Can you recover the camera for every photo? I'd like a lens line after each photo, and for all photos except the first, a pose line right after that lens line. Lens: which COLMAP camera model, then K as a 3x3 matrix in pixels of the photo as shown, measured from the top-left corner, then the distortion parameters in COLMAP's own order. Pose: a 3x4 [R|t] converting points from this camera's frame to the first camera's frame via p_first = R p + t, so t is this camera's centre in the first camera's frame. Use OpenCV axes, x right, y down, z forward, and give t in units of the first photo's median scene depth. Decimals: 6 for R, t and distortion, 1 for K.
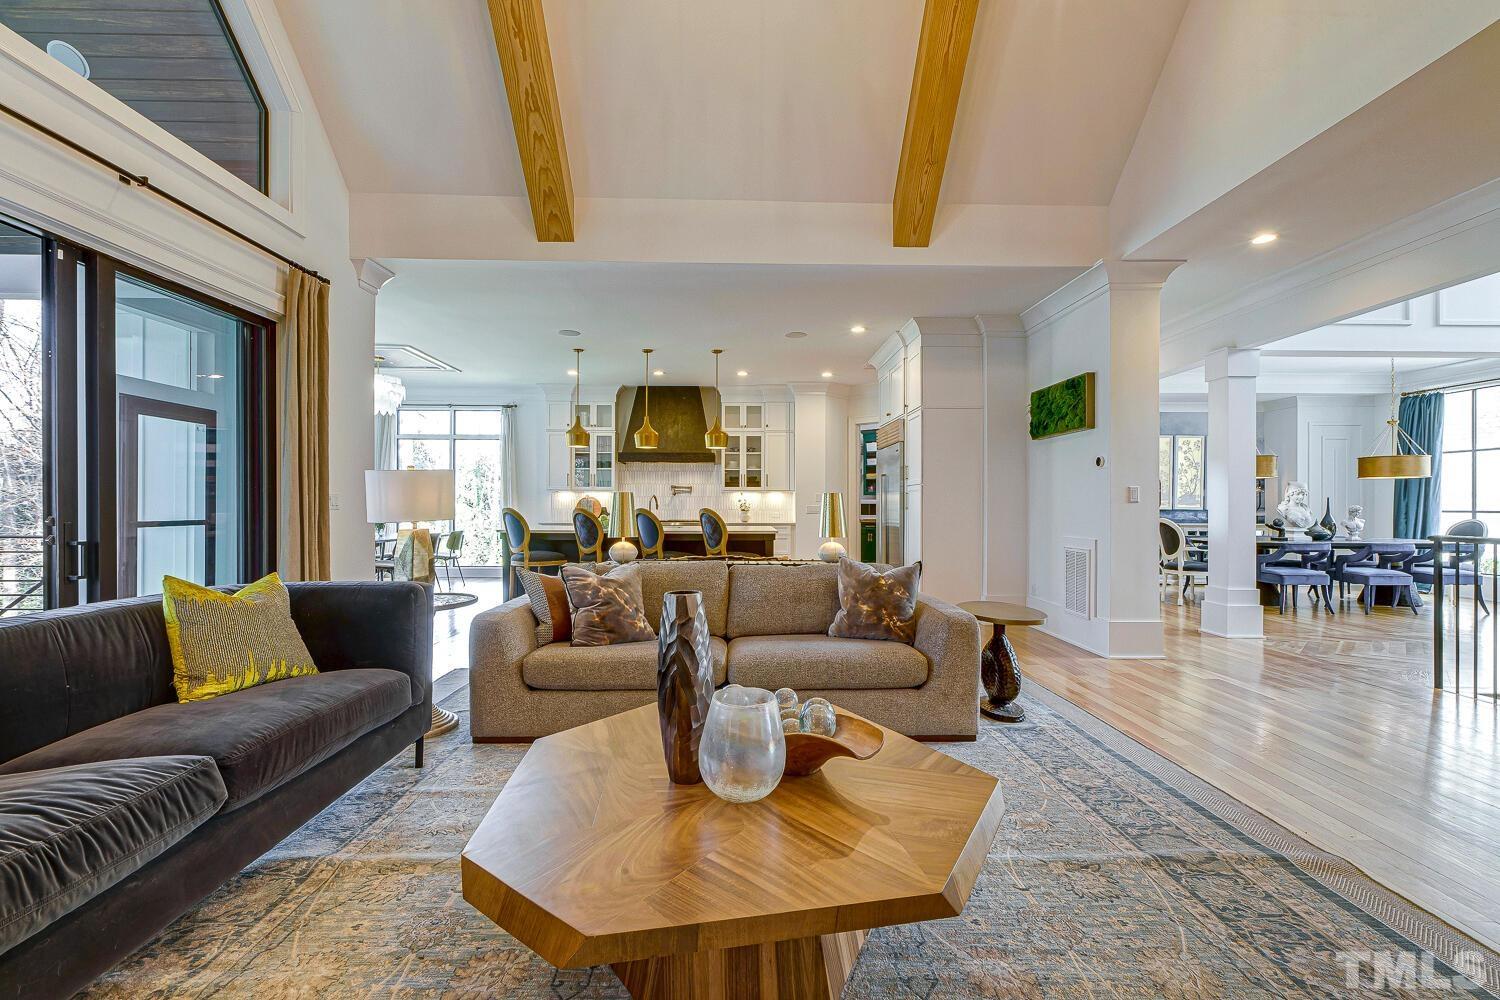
lens RADIAL K [[680.3, 0, 740.5], [0, 680.3, 511.2], [0, 0, 1]] dist [-0.000783, 0.000357]
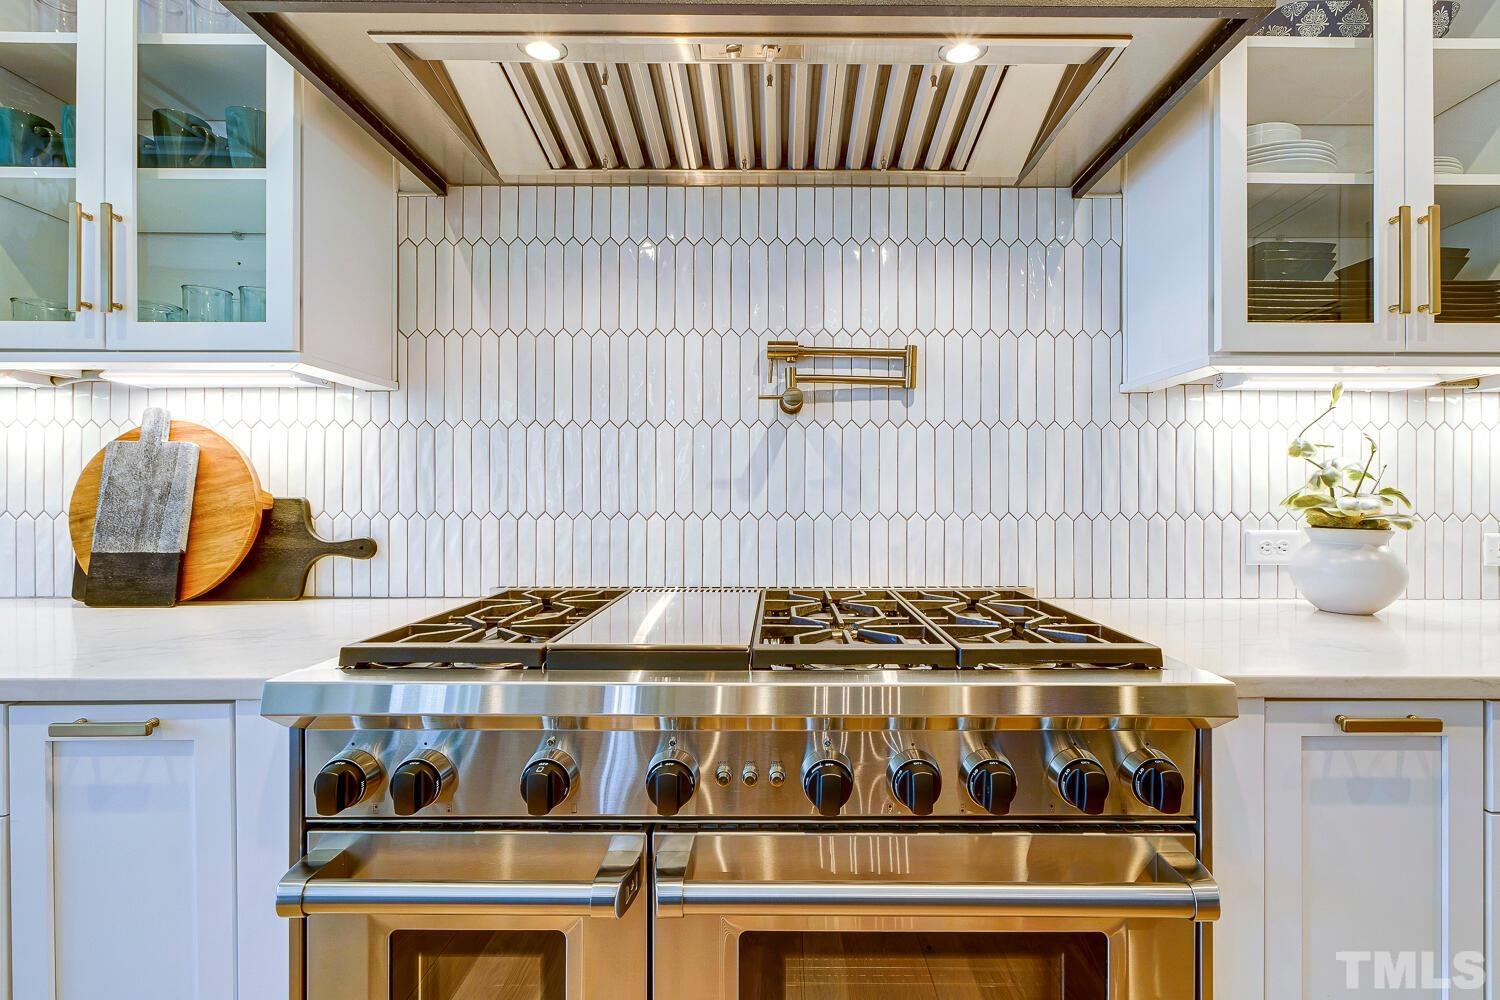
lens RADIAL K [[683.9, 0, 782.3], [0, 683.9, 485.7], [0, 0, 1]] dist [-0.002382, -0.000369]
pose [[0.999991, -0.003839, -0.001959, -0.101386], [0.003836, 0.999992, -0.001314, -0.008571], [0.001964, 0.001307, 0.999997, 0.882795]]
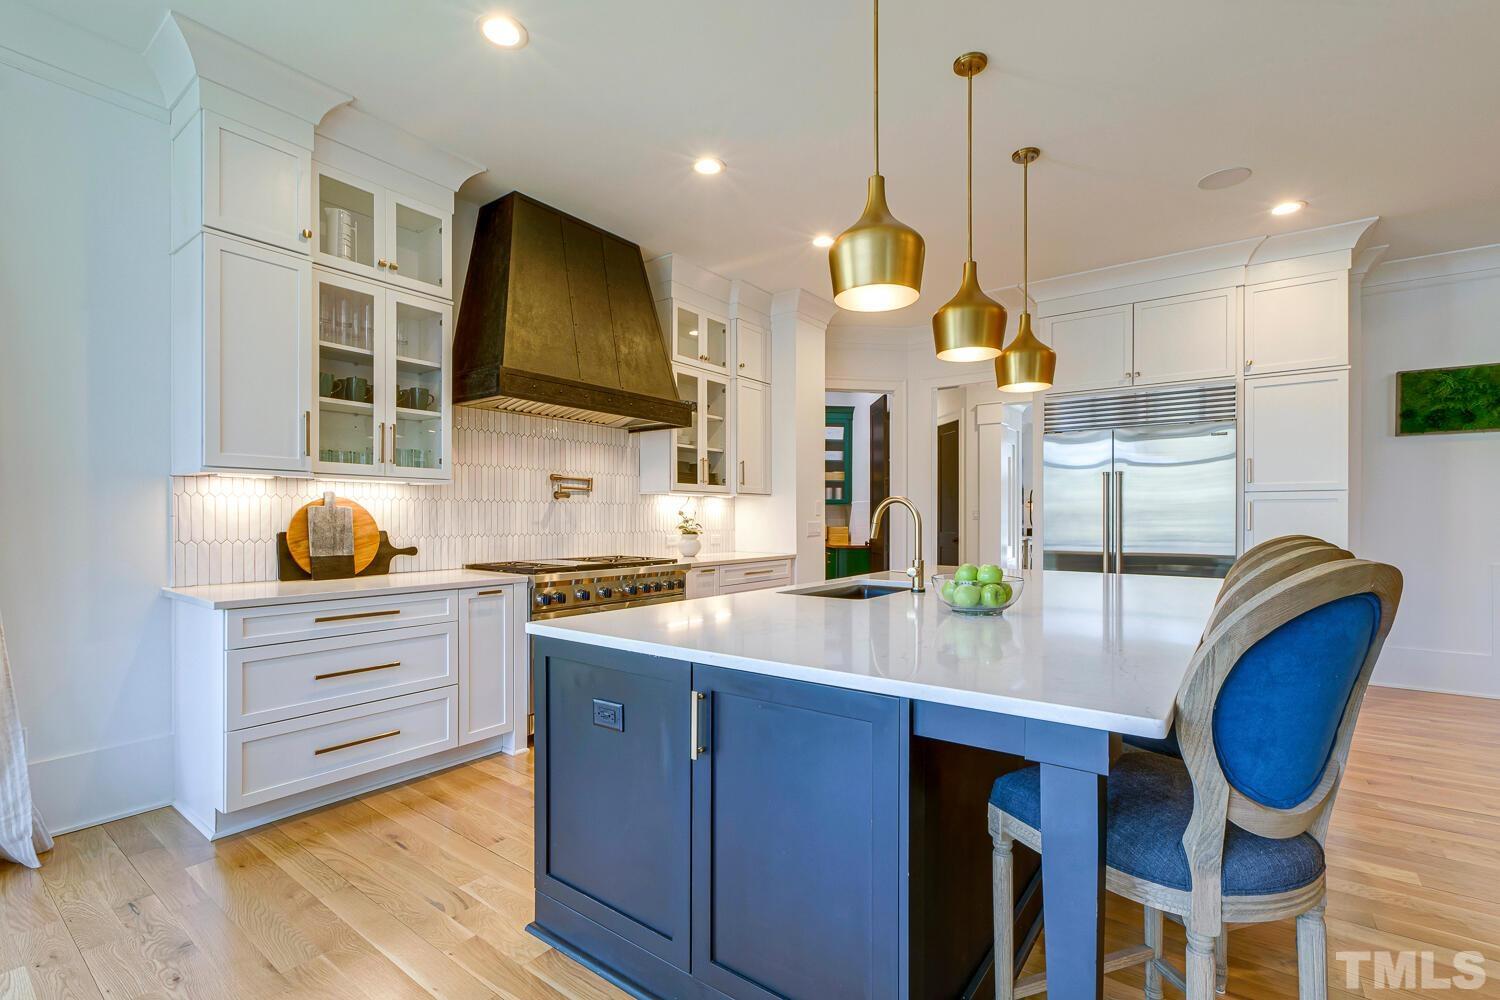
lens RADIAL K [[680.3, 0, 740.5], [0, 680.3, 511.2], [0, 0, 1]] dist [-0.000783, 0.000357]
pose [[0.605022, 0.003001, 0.796203, -0.362205], [0.003629, 0.999972, -0.006527, -0.013421], [-0.796200, 0.006839, 0.604994, 0.686956]]
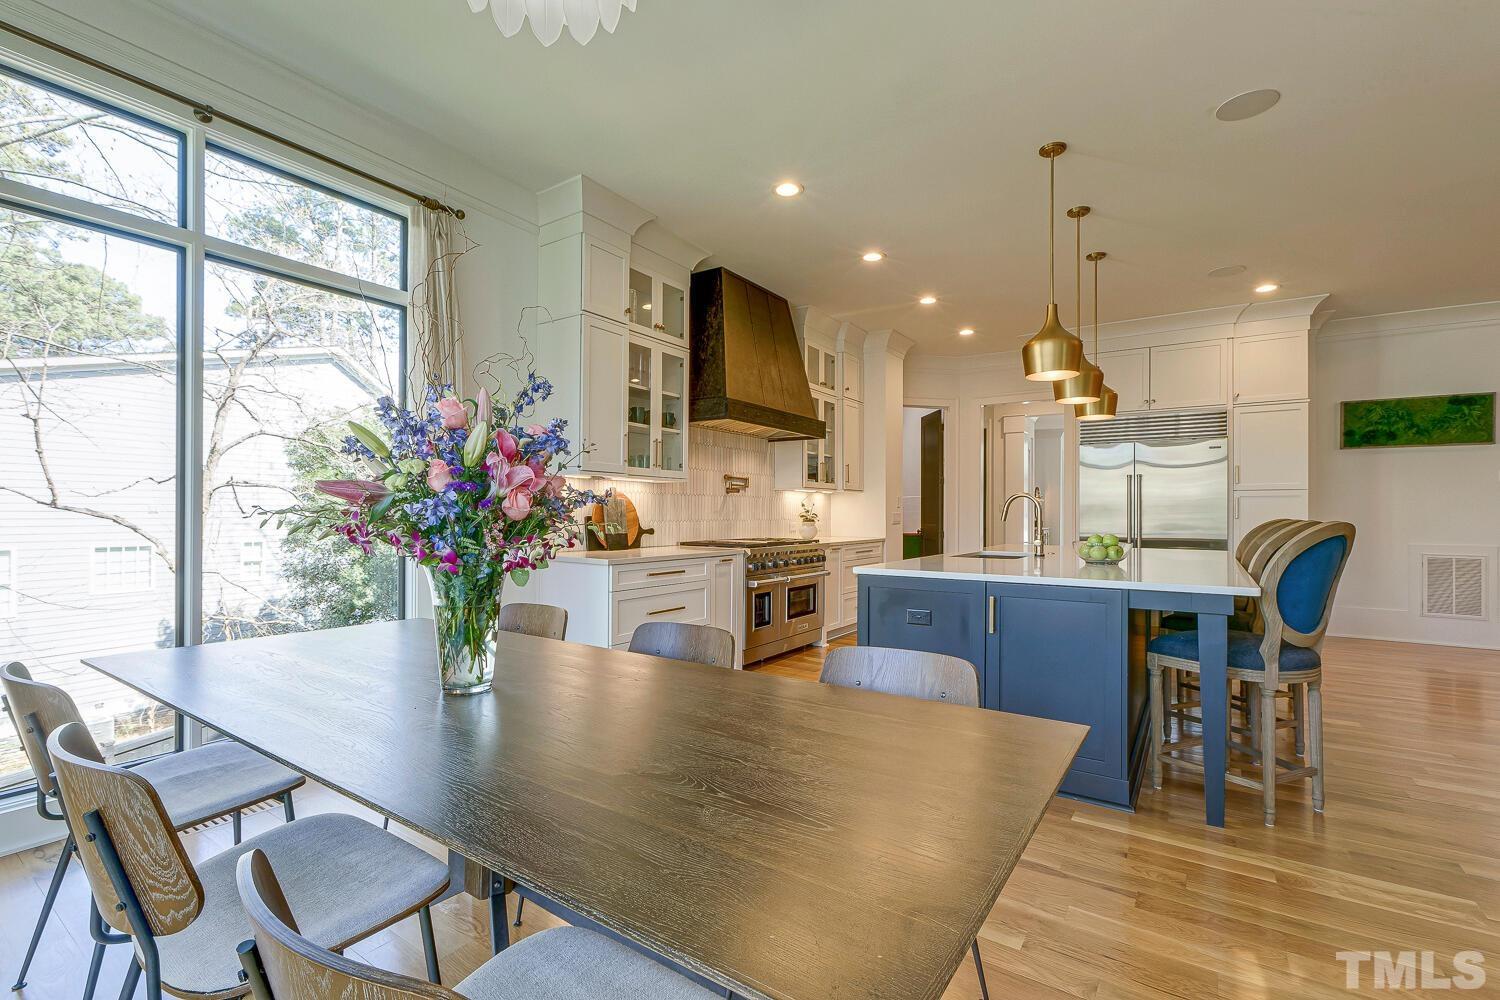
lens RADIAL K [[669.7, 0, 750.0], [0, 669.7, 500.0], [0, 0, 1]] dist [0.001824, 0.000523]
pose [[0.563315, 0.012852, 0.826142, -0.530279], [0.000918, 0.999869, -0.016181, -0.010131], [-0.826241, 0.009874, 0.563230, 0.711918]]
